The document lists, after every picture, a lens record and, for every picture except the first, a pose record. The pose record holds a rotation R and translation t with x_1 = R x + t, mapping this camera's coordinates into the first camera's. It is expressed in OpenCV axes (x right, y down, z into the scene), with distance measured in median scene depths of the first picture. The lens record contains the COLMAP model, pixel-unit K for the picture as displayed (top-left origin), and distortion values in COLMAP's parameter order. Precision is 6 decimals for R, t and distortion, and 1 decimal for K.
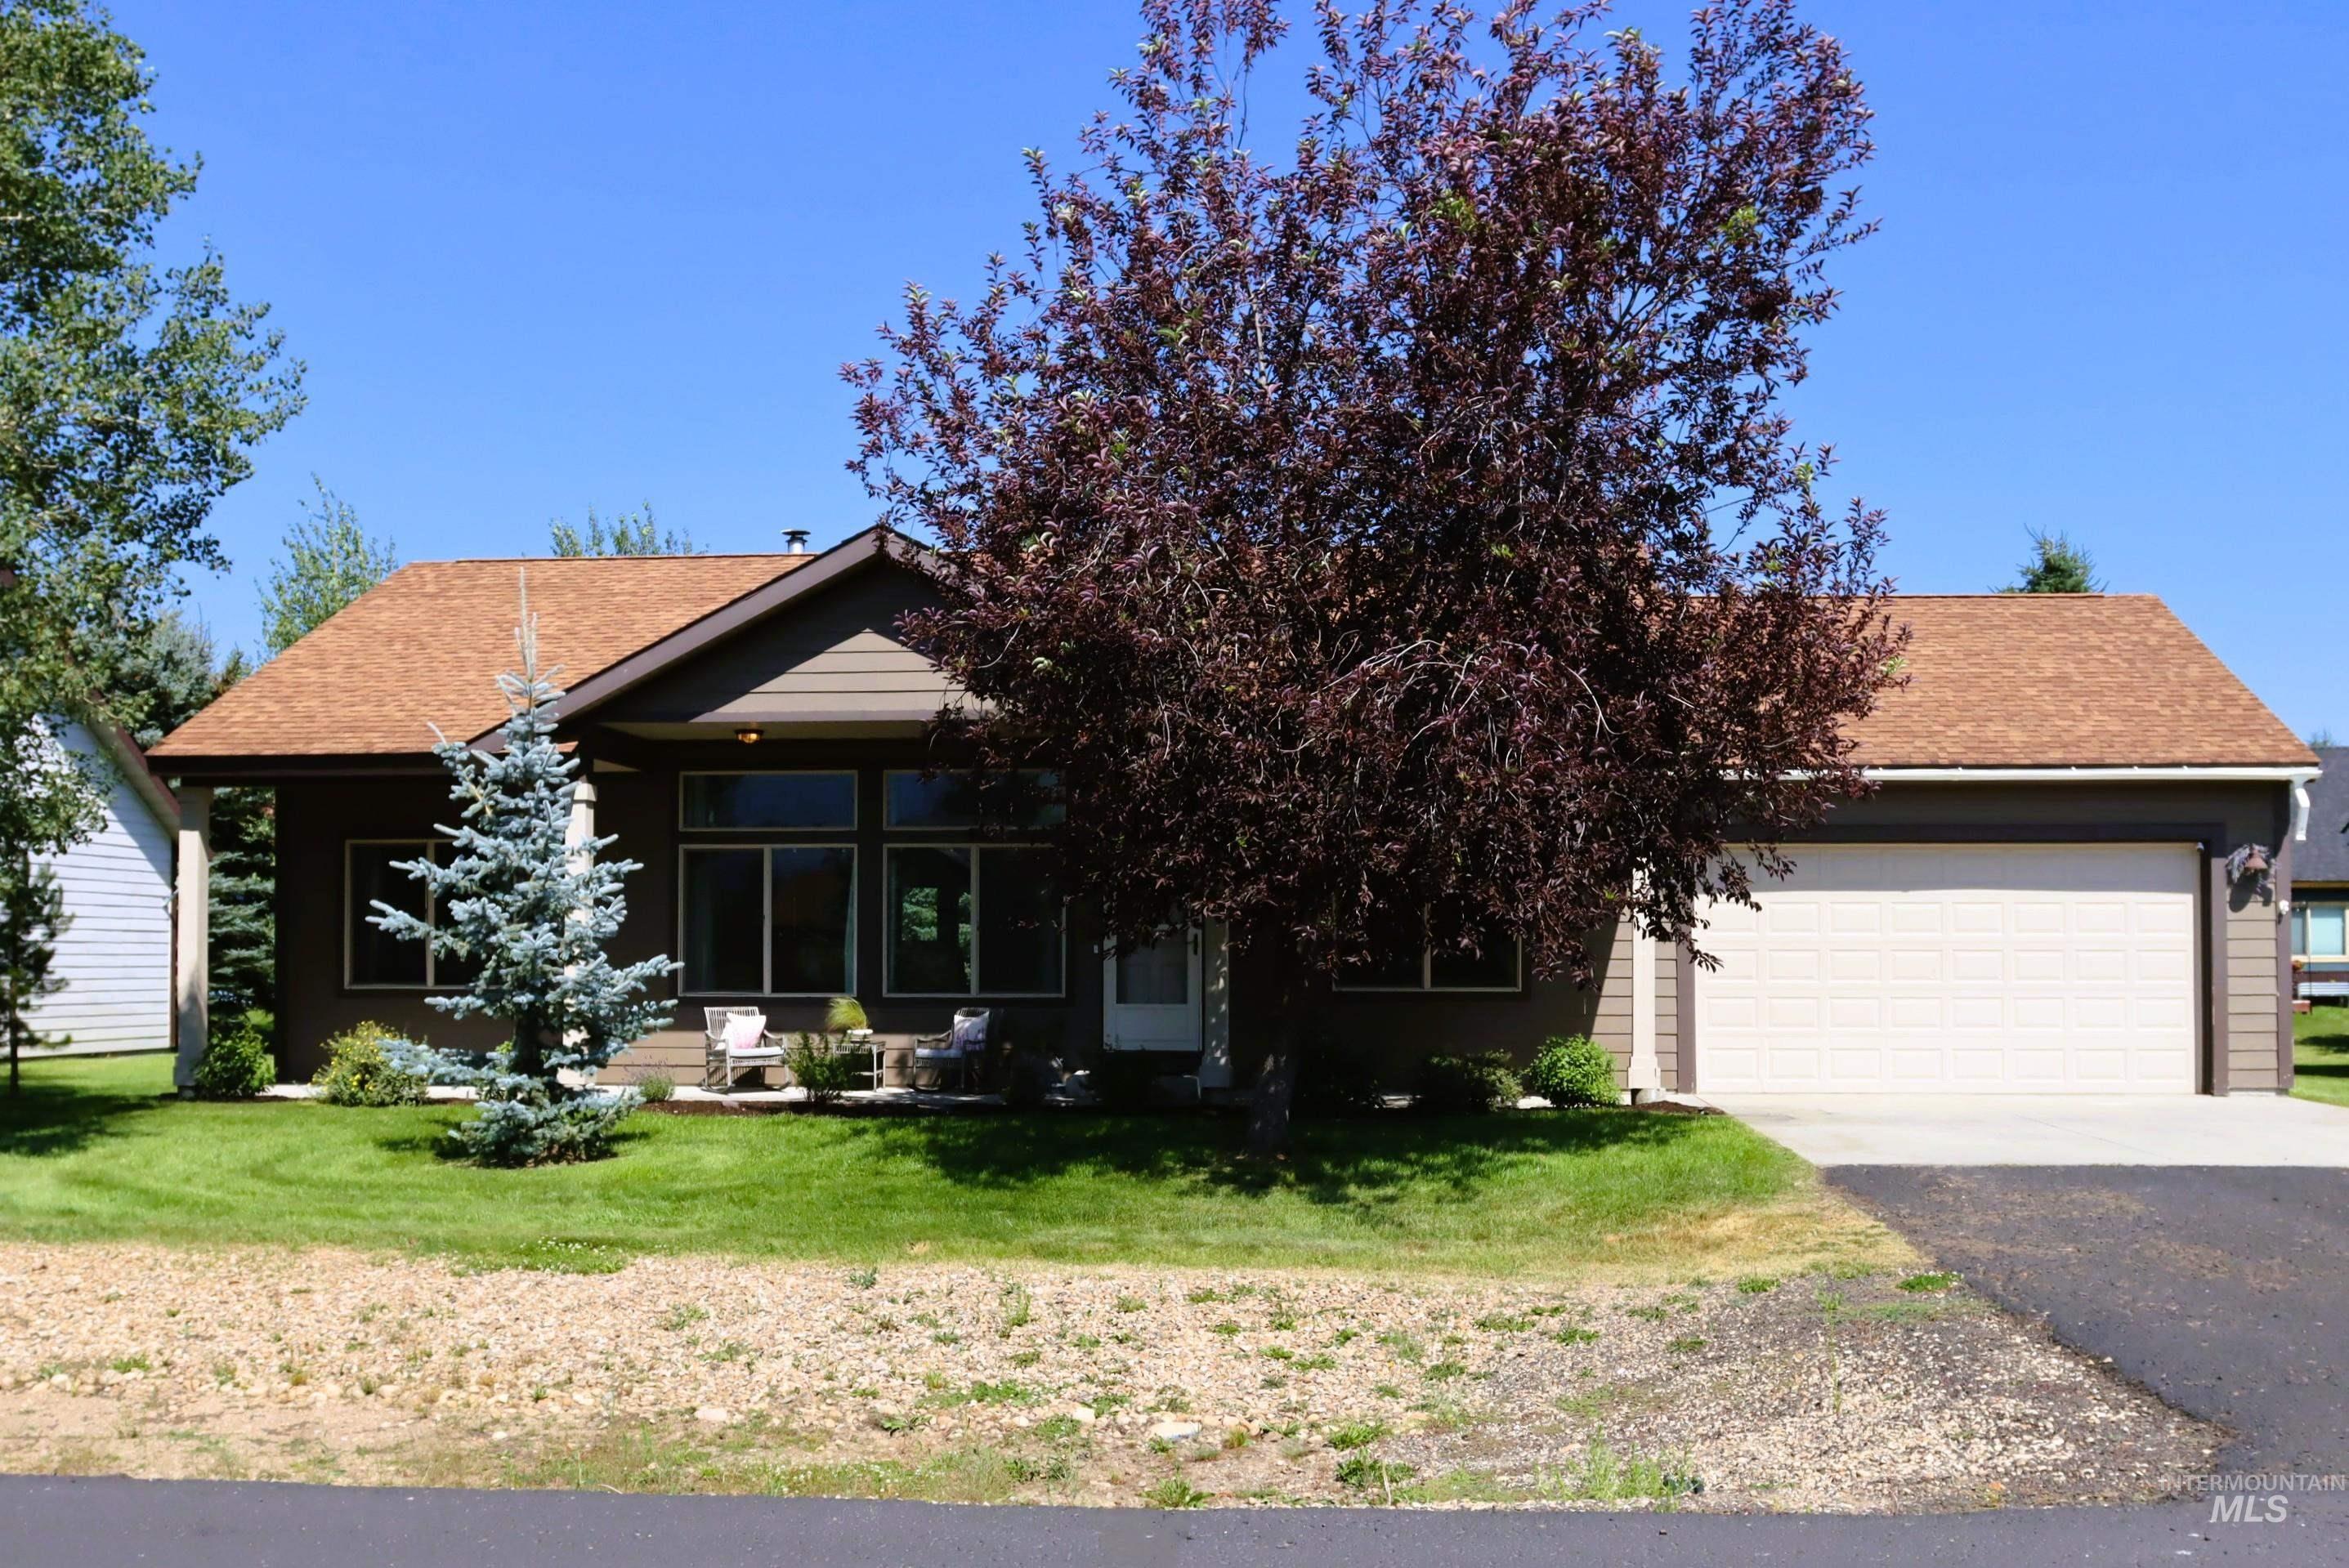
lens RADIAL K [[1983.0, 0, 1173.0], [0, 1983.0, 882.0], [0, 0, 1]] dist [-0.059584, -0.006954]
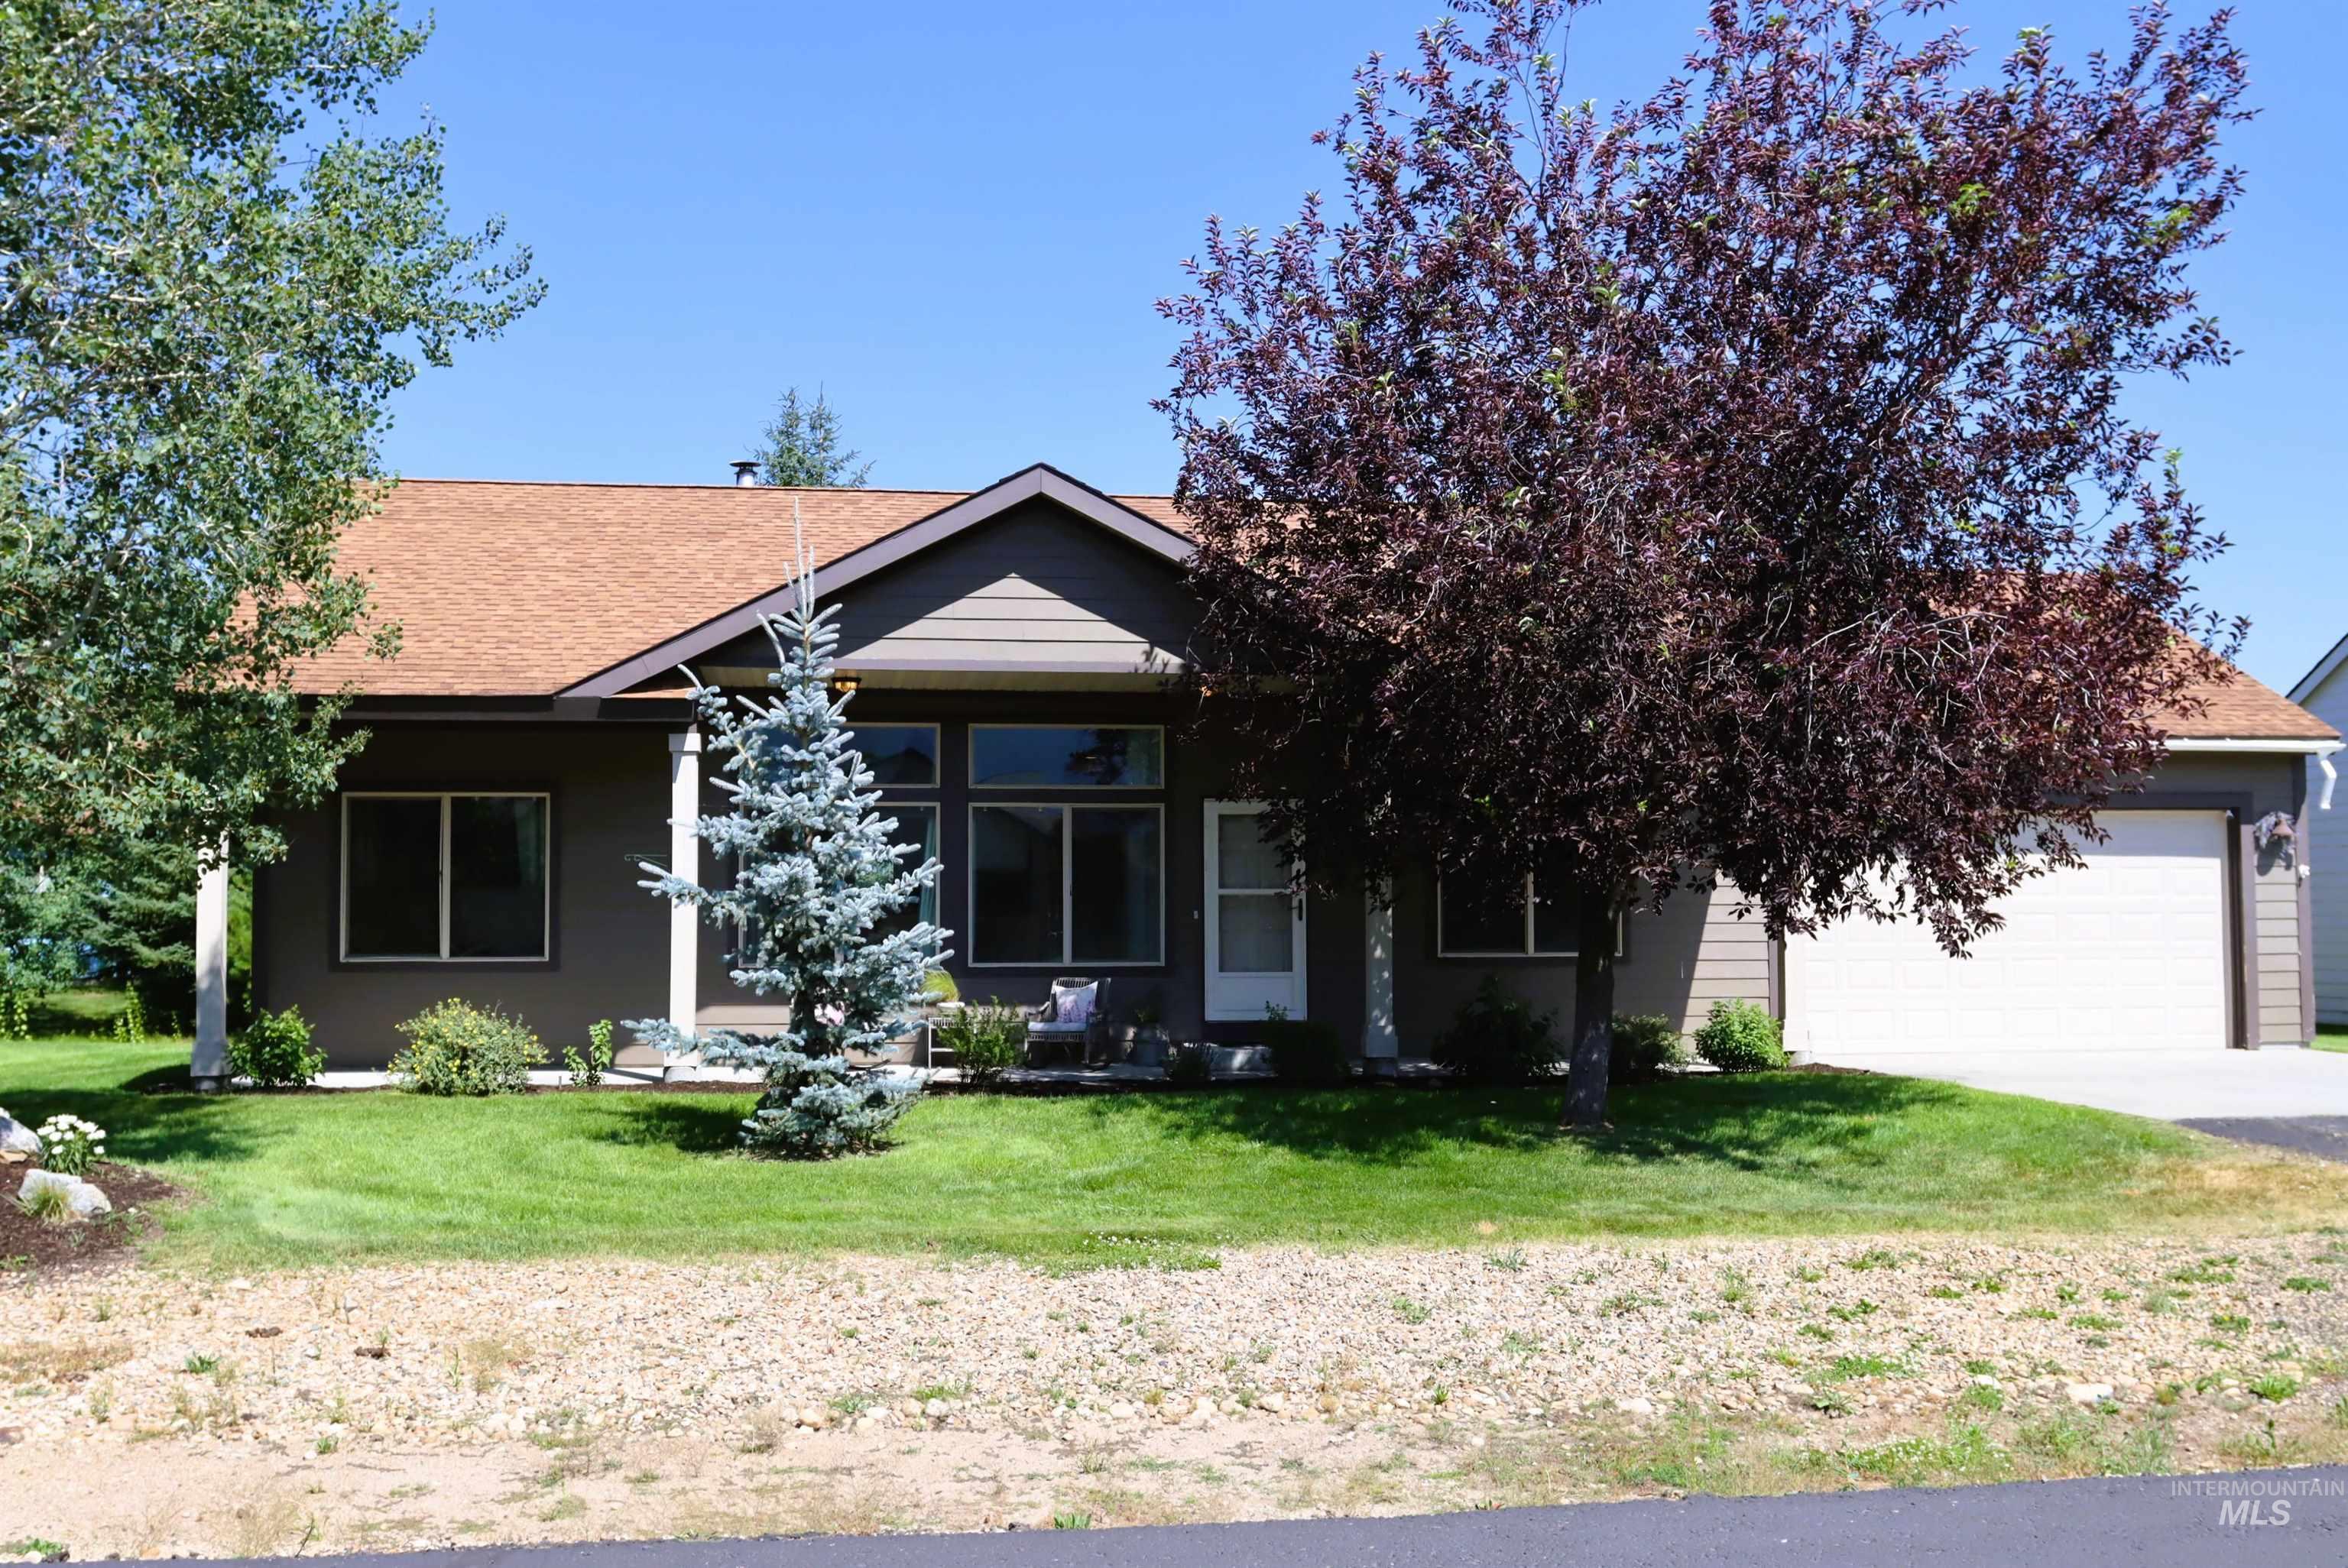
lens RADIAL K [[2102.4, 0, 1077.5], [0, 2102.4, 775.5], [0, 0, 1]] dist [-0.055626, -0.002291]
pose [[0.980775, 0.010434, 0.194861, -0.316764], [-0.004110, 0.999453, -0.032829, 0.000283], [-0.195097, 0.031397, 0.980281, 0.020540]]
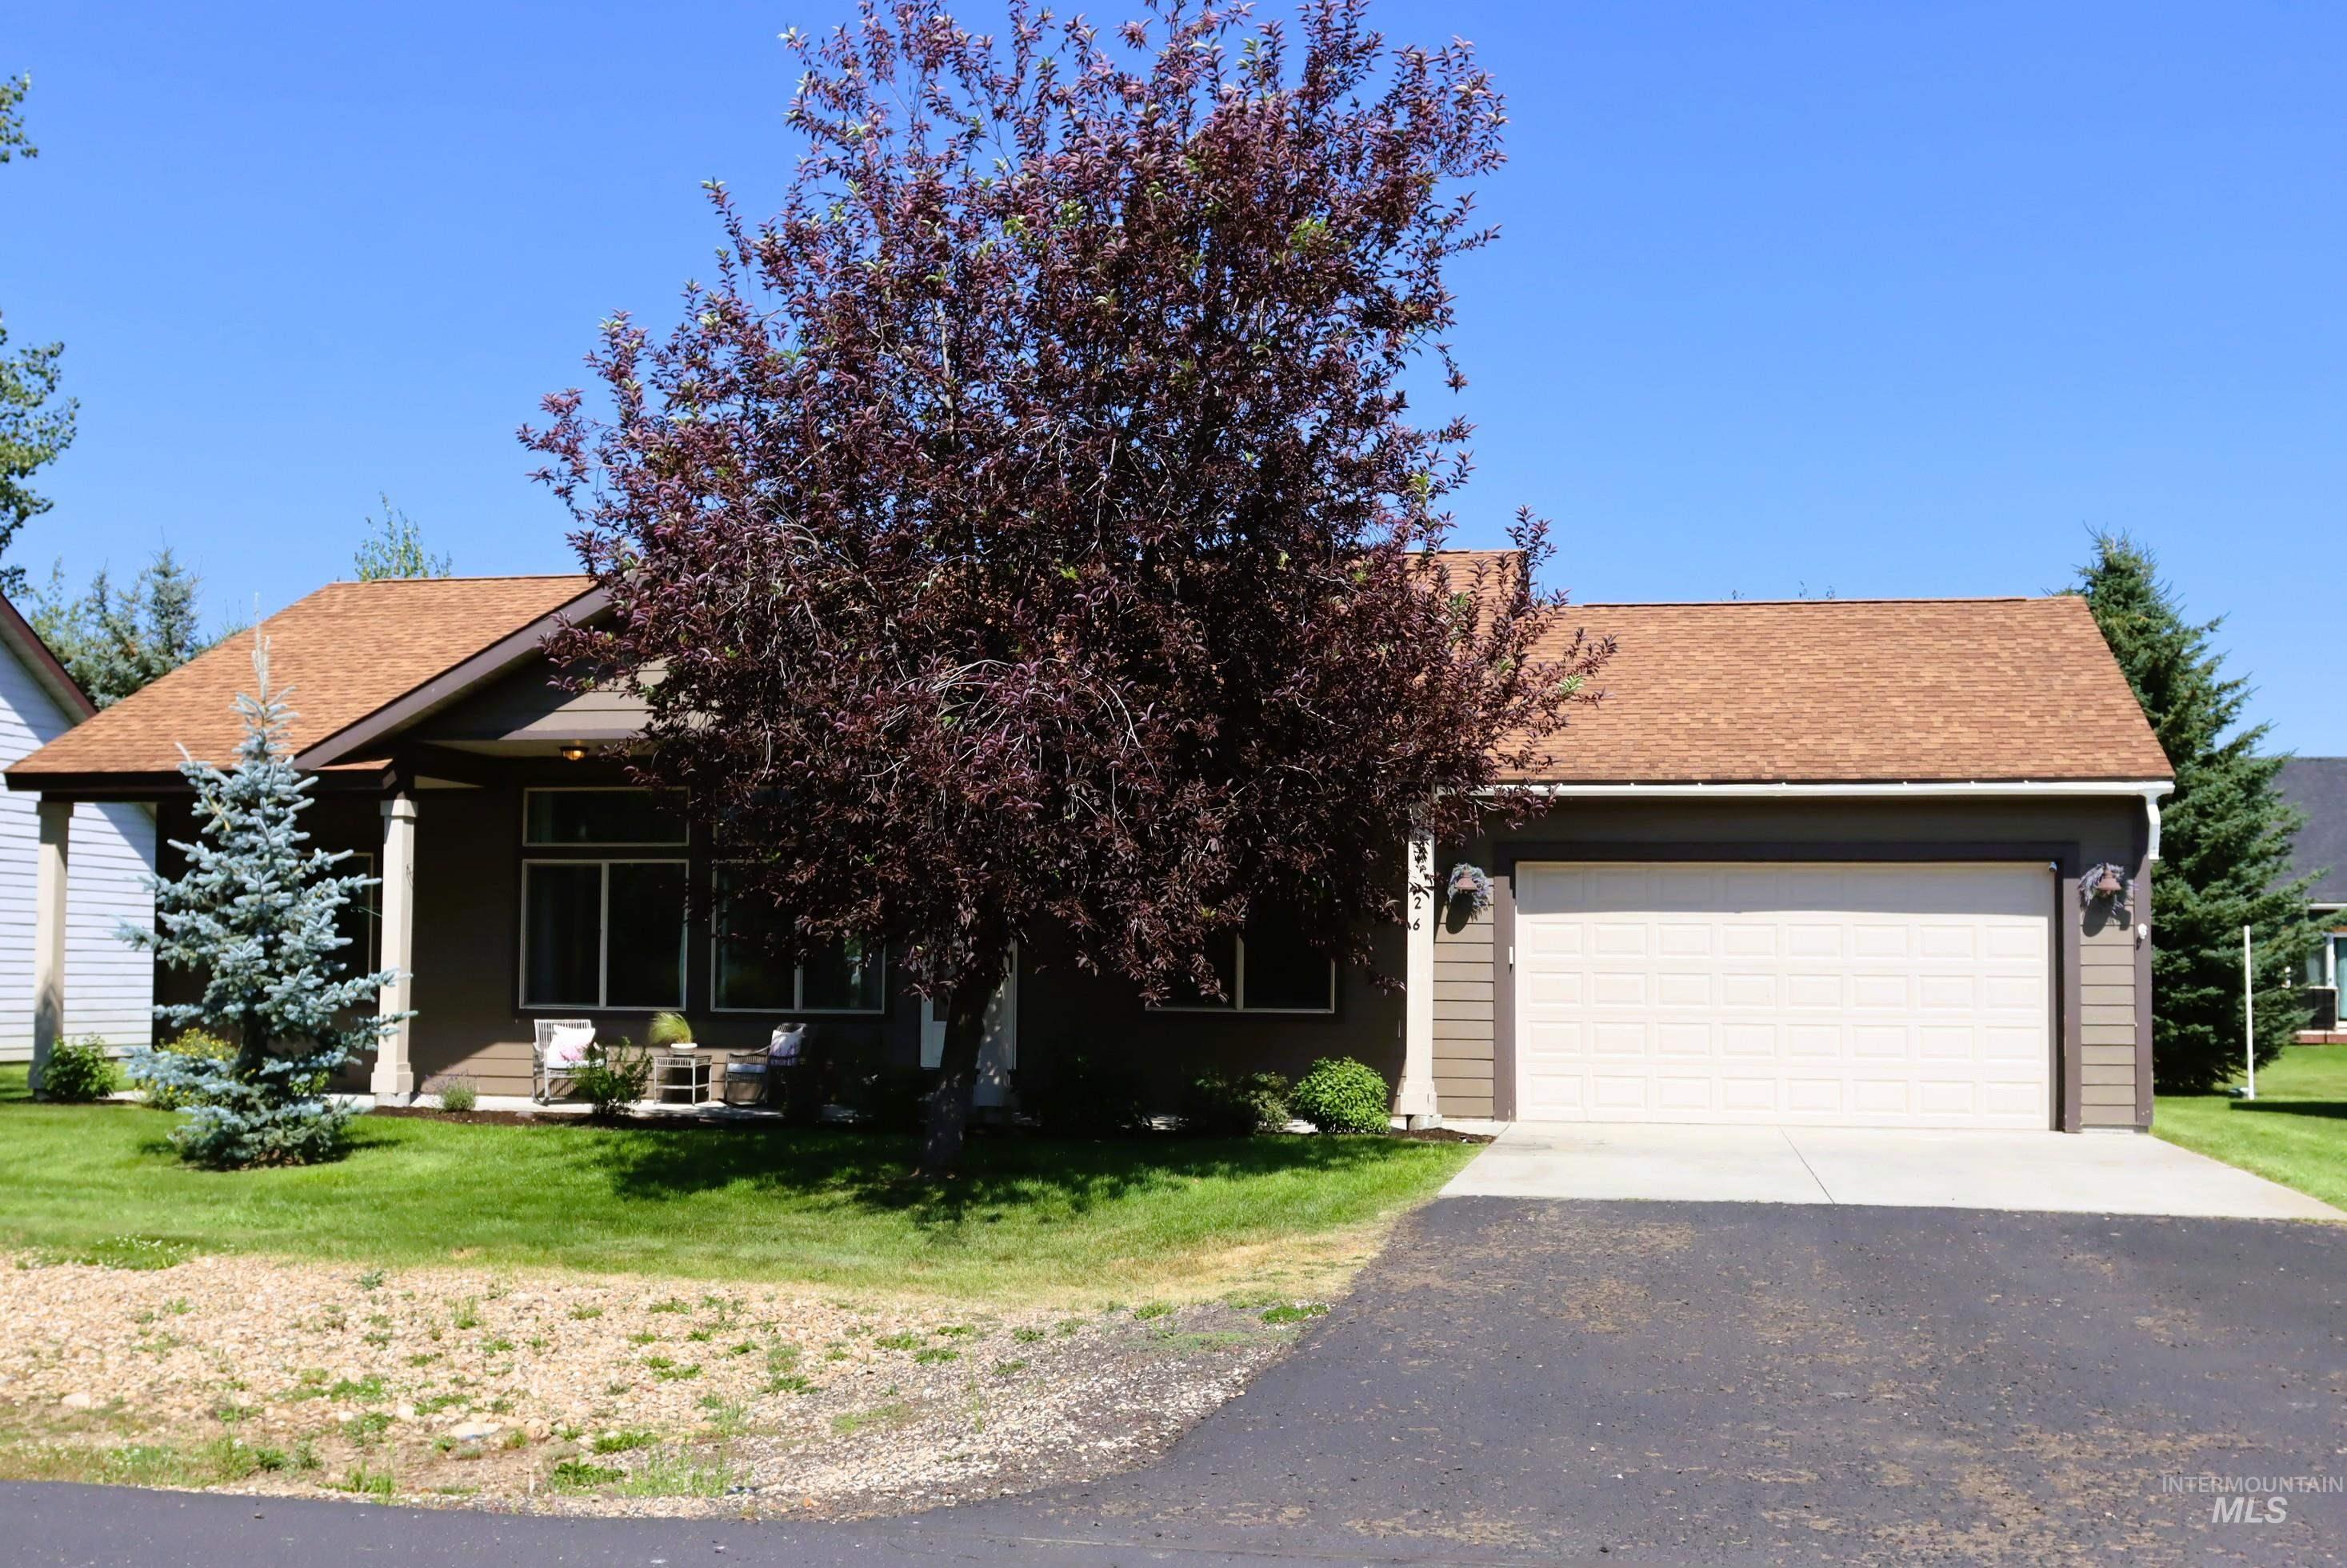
lens RADIAL K [[2047.5, 0, 1178.1], [0, 2047.5, 855.2], [0, 0, 1]] dist [-0.060278, 0.005270]
pose [[0.995317, 0.002944, -0.096622, 0.208246], [-0.004899, 0.999788, -0.020004, -0.001940], [0.096543, 0.020384, 0.995120, -0.011963]]
